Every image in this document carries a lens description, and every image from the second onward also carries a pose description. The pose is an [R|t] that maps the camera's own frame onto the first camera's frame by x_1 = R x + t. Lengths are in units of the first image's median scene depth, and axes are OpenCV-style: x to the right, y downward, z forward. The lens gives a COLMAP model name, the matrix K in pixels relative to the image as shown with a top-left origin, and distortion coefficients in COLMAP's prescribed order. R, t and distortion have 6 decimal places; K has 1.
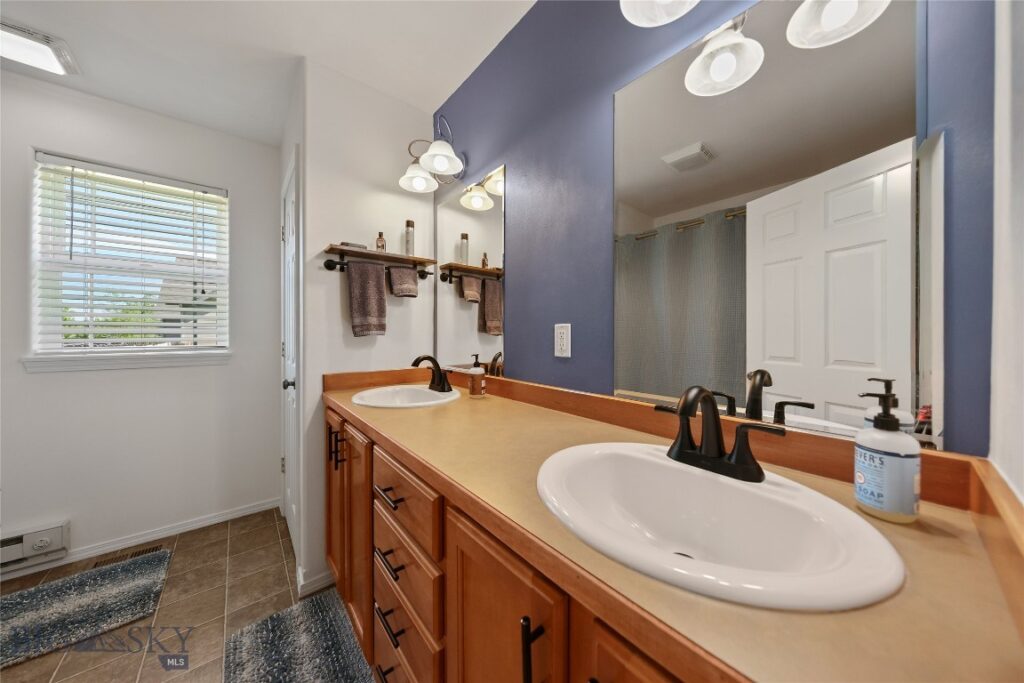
lens RADIAL K [[329.9, 0, 520.2], [0, 329.9, 335.1], [0, 0, 1]] dist [-0.001986, -0.001571]
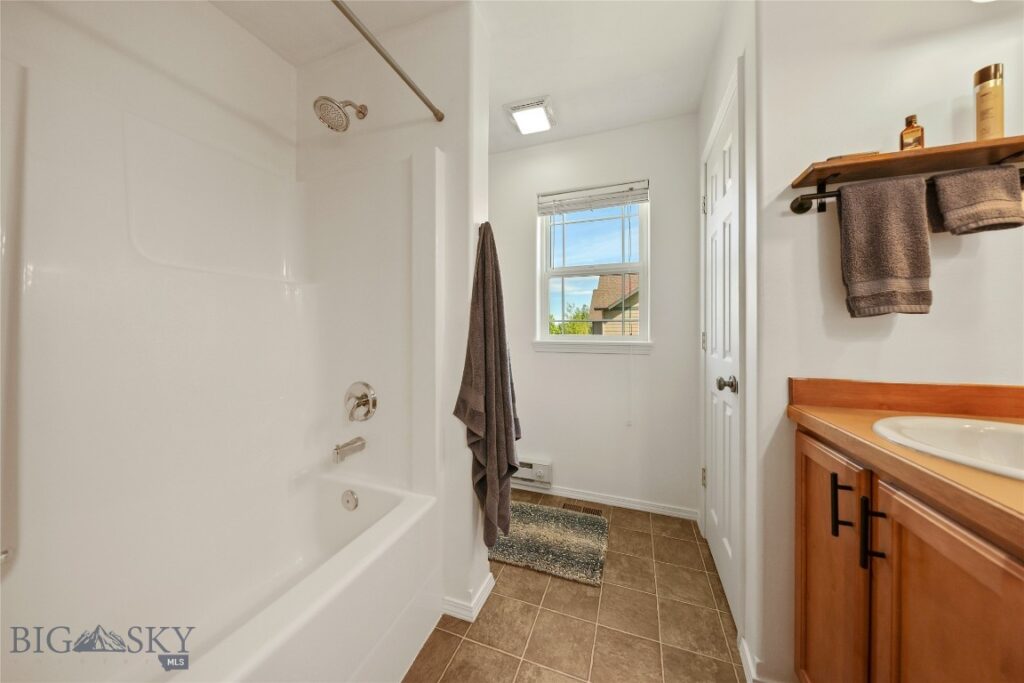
lens RADIAL K [[329.9, 0, 518.5], [0, 329.9, 333.5], [0, 0, 1]] dist [-0.001986, -0.001571]
pose [[0.501162, 0.000647, -0.865353, -0.284166], [-0.000234, 1.000000, 0.000612, 0.030636], [0.865353, -0.000104, 0.501162, 0.202453]]
